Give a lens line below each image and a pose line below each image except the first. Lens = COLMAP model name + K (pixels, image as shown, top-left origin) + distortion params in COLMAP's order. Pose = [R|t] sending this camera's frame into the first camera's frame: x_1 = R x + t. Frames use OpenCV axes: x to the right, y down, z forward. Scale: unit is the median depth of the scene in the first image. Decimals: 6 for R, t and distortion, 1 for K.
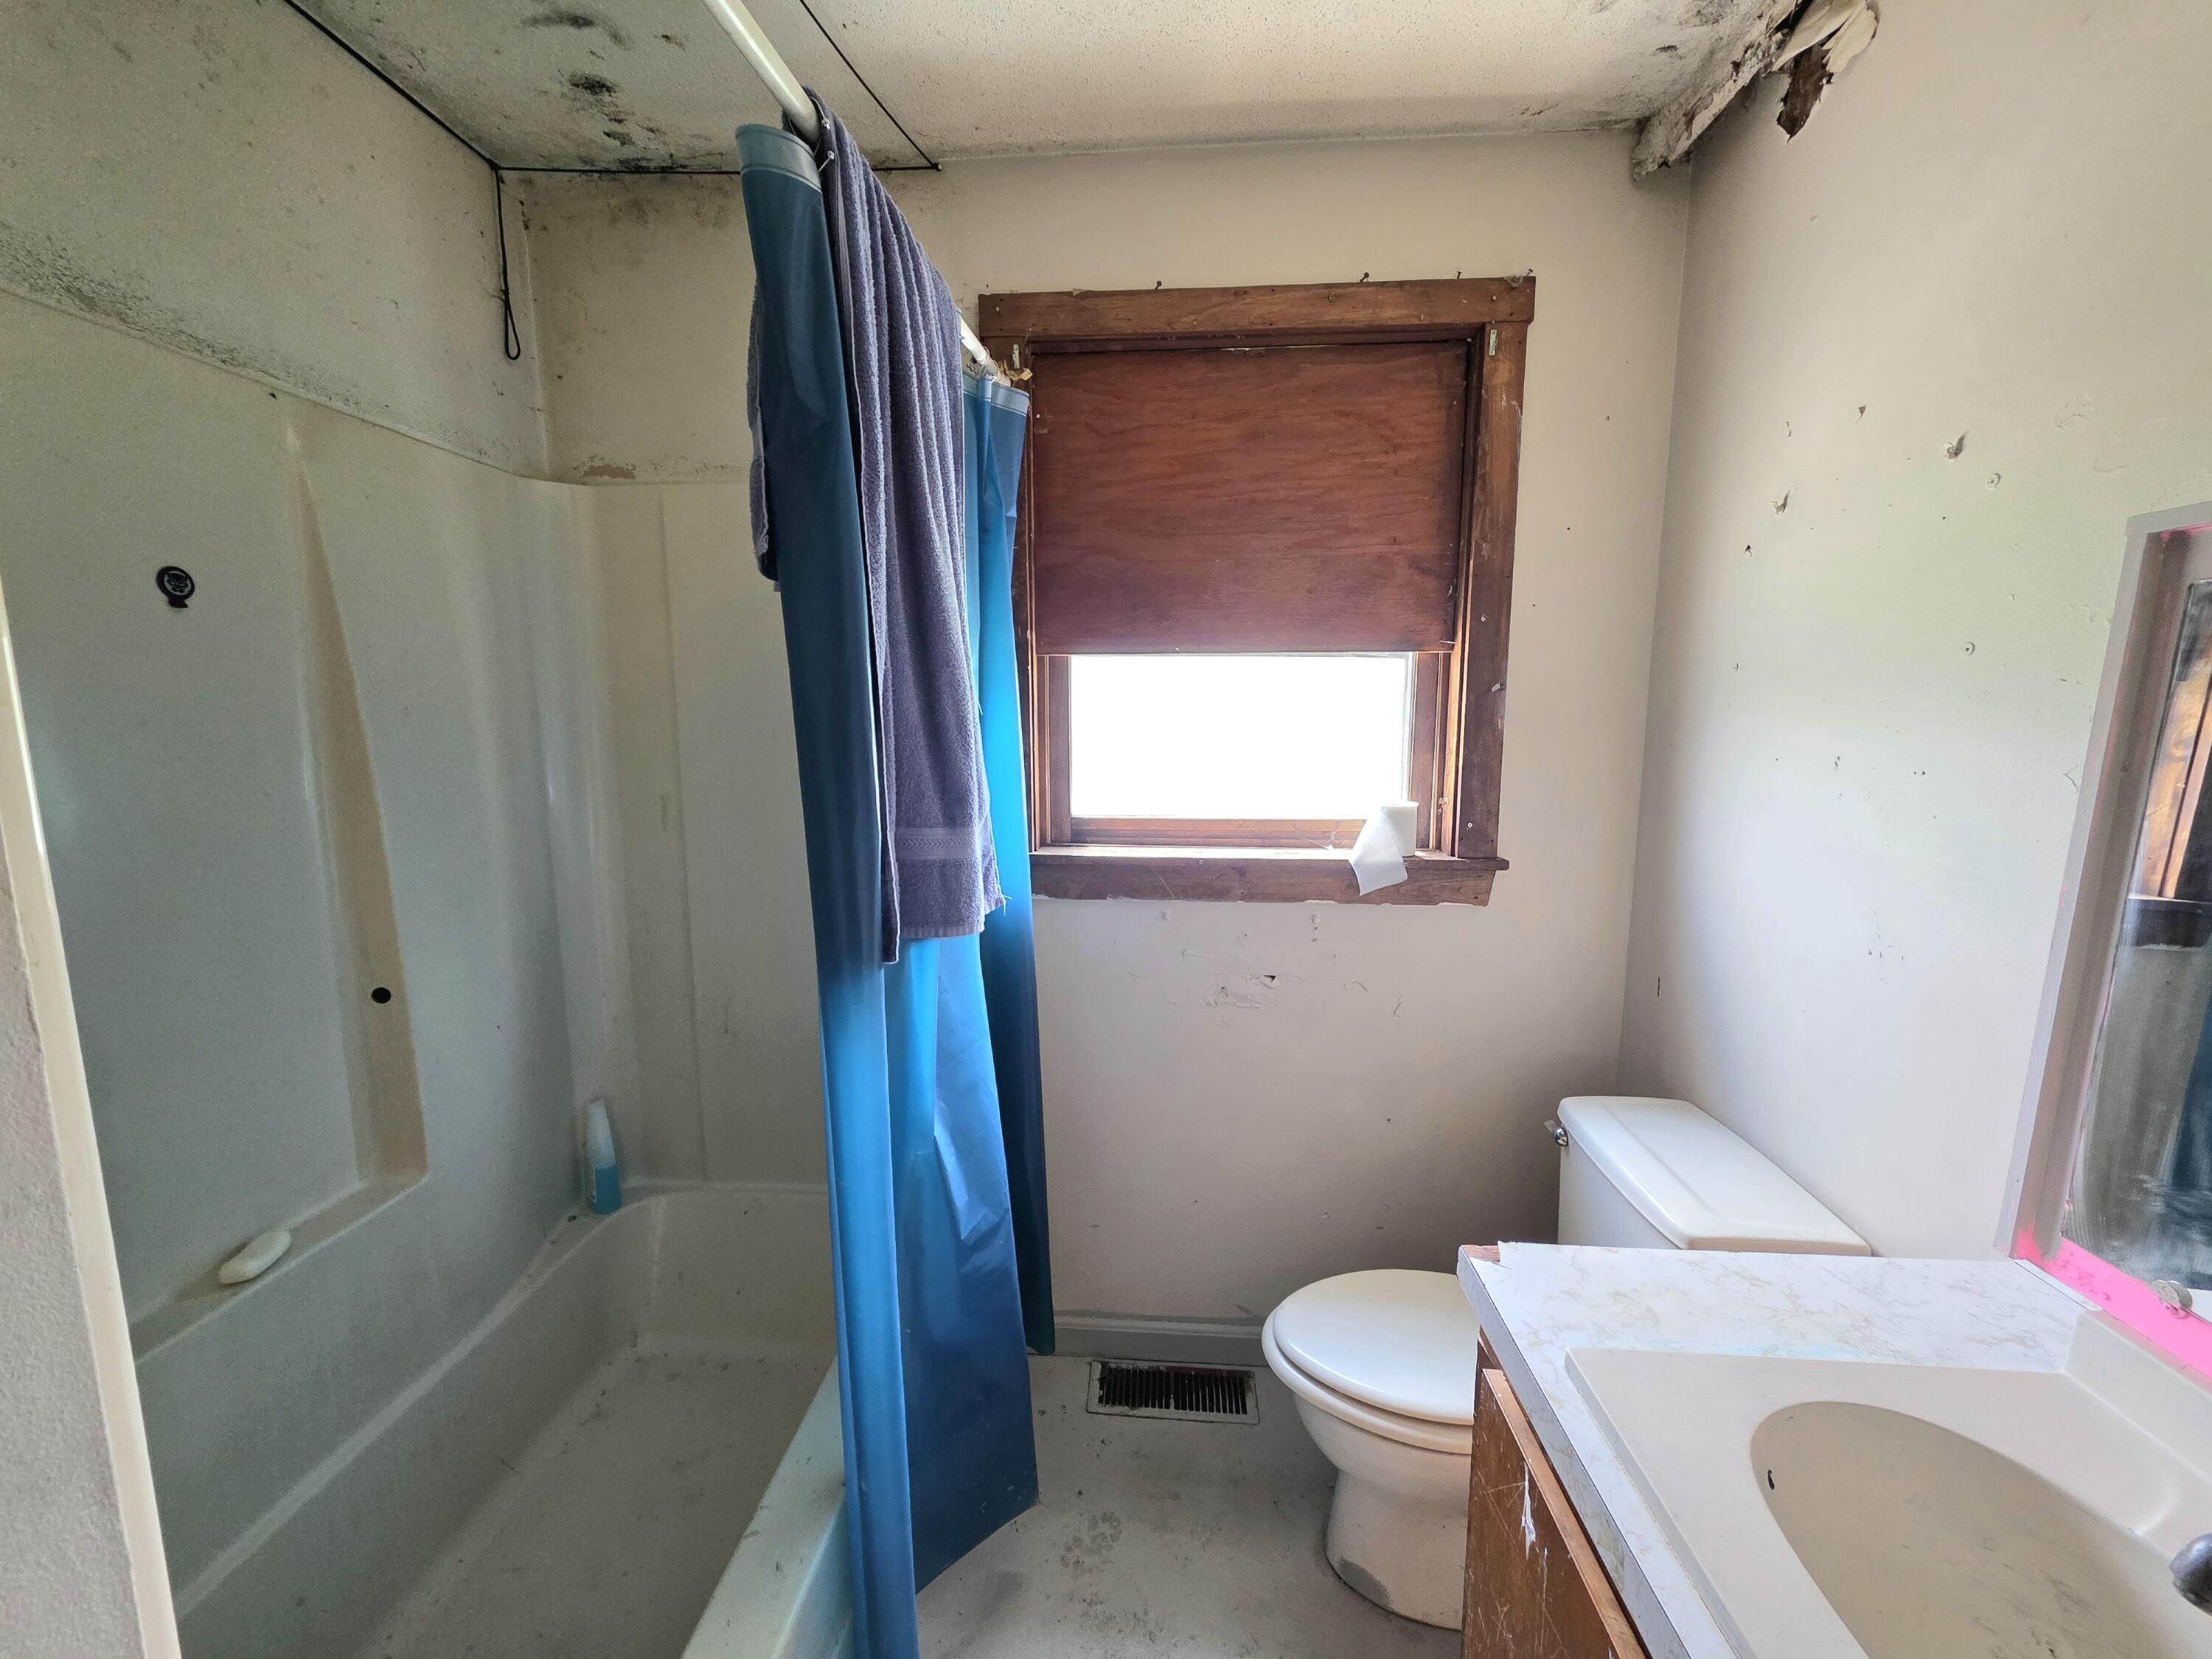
lens RADIAL K [[876.0, 0, 1104.4], [0, 876.0, 838.3], [0, 0, 1]] dist [0.001224, -0.000185]
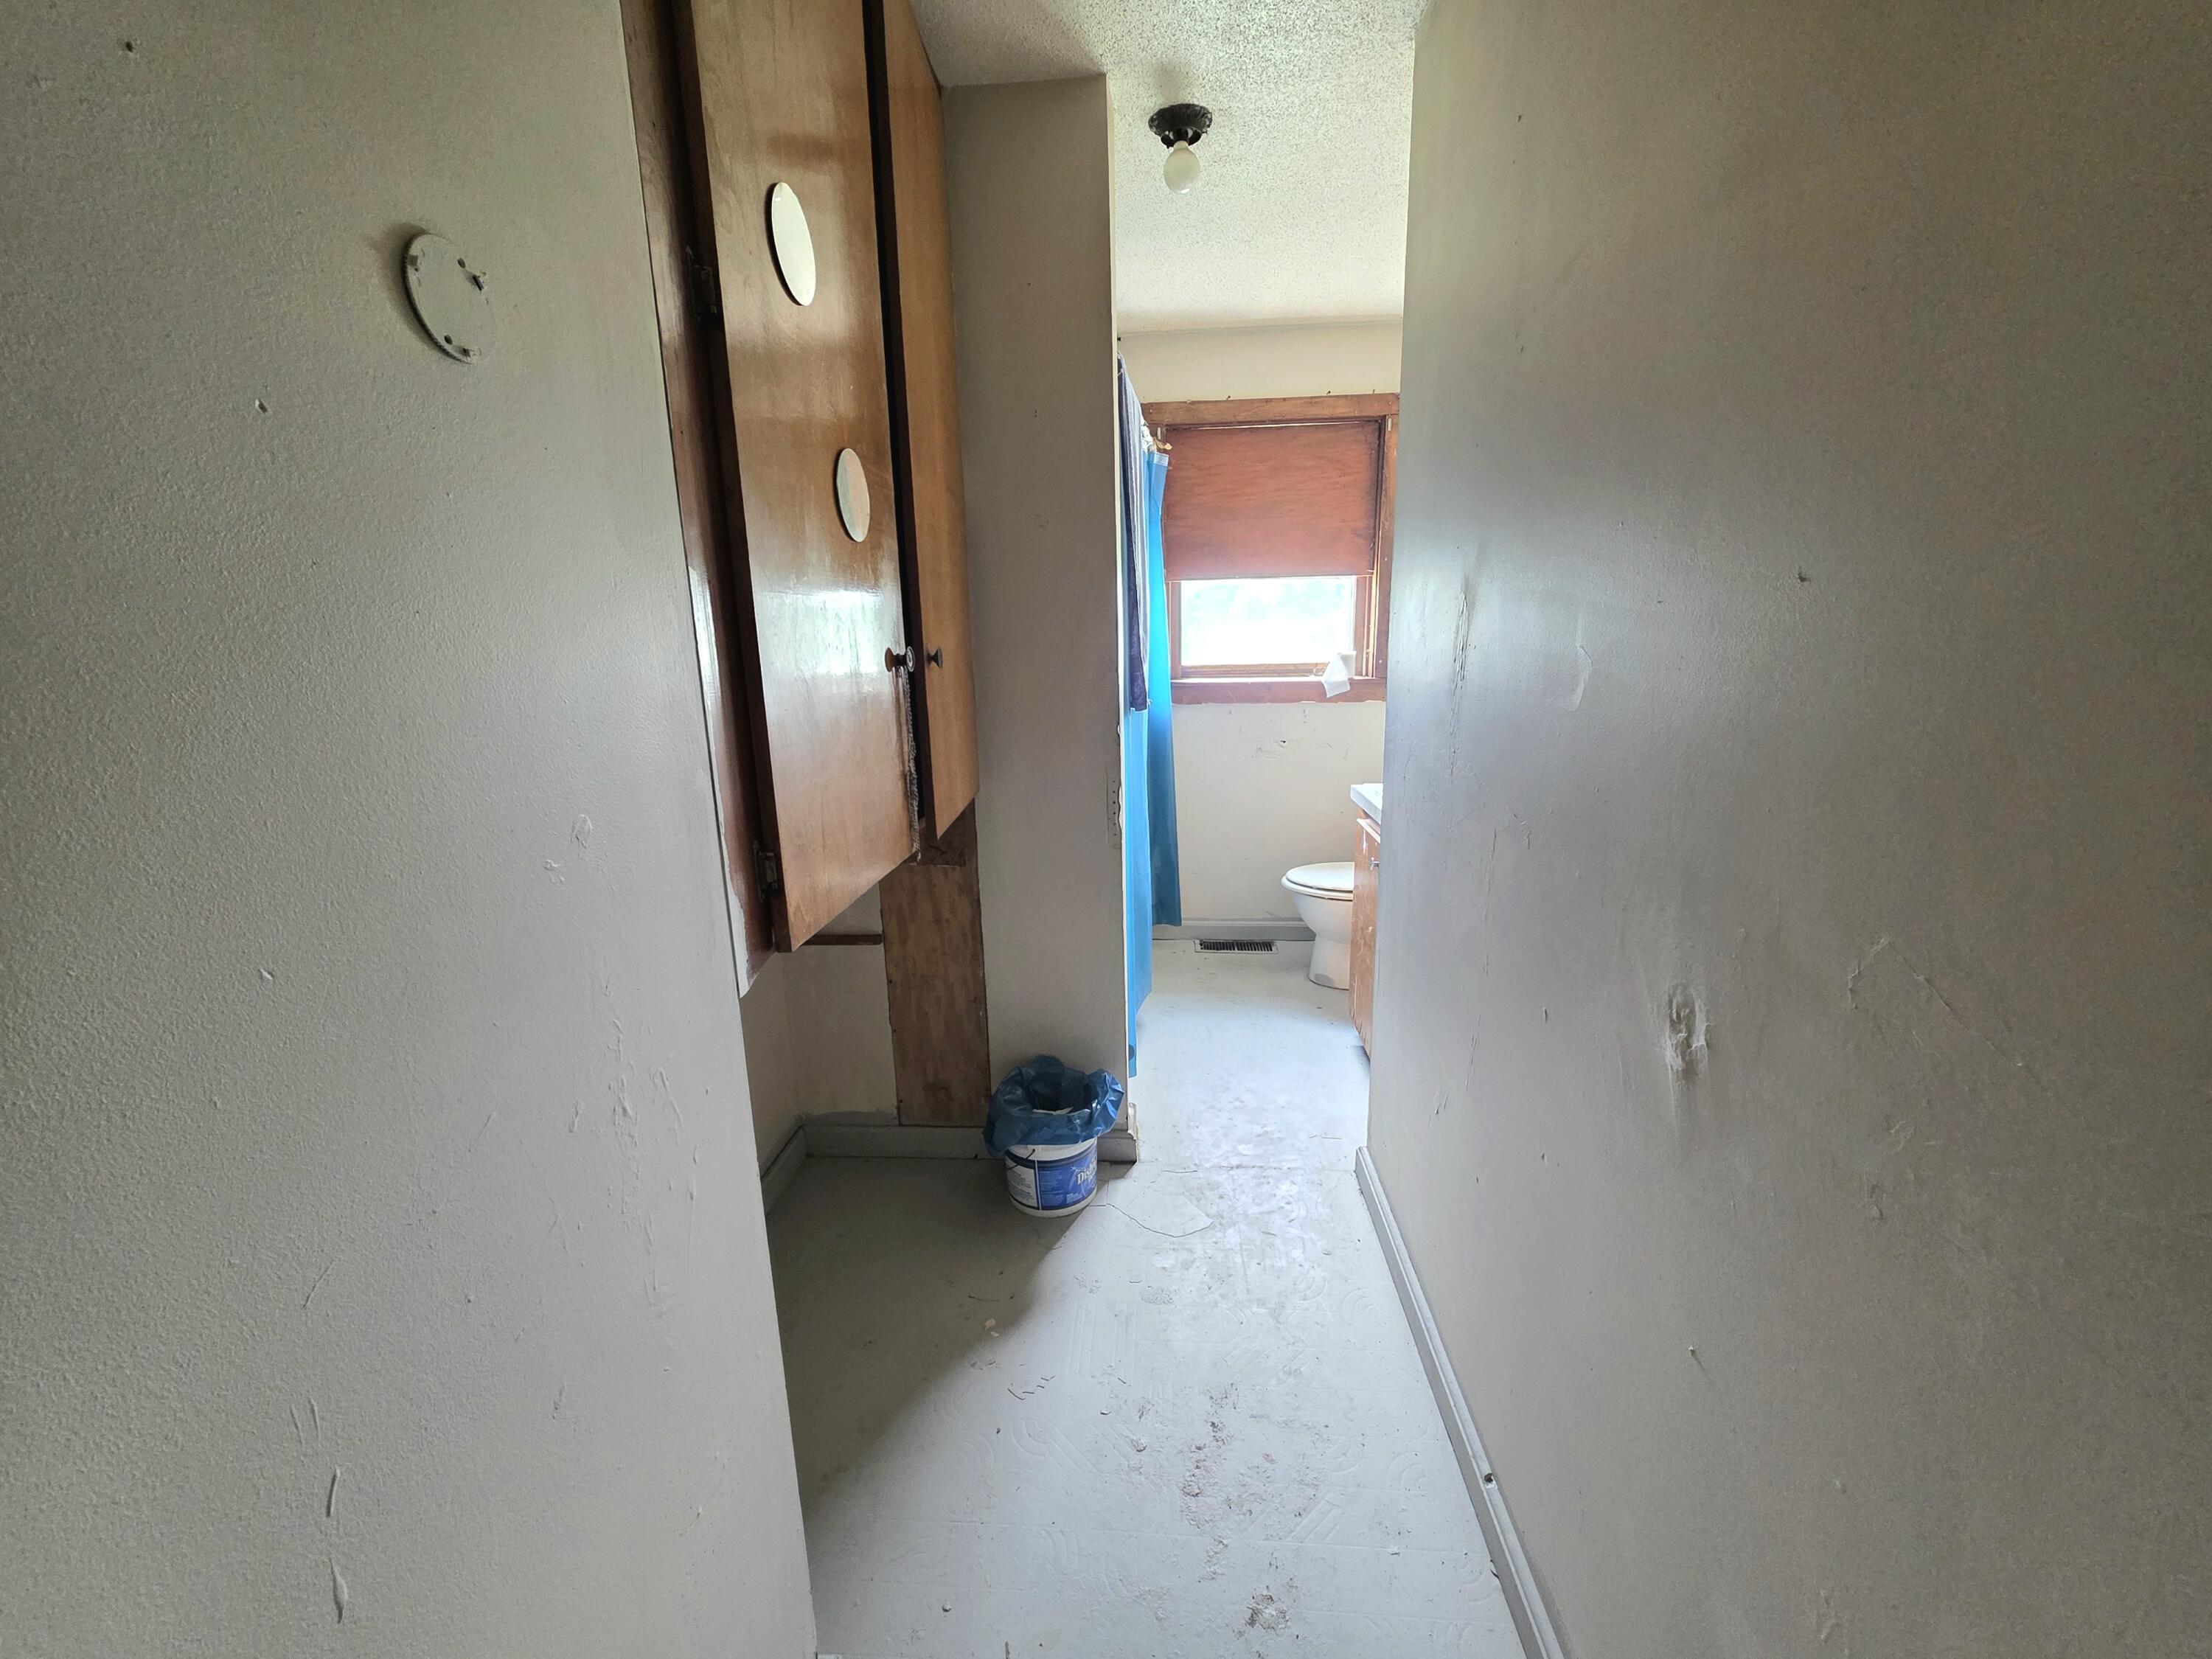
lens RADIAL K [[876.0, 0, 1107.5], [0, 876.0, 828.9], [0, 0, 1]] dist [0.001224, -0.000185]
pose [[0.999820, -0.018900, 0.001887, -0.234188], [0.018686, 0.996566, 0.080664, 0.197219], [-0.003405, -0.080614, 0.996740, -1.077644]]
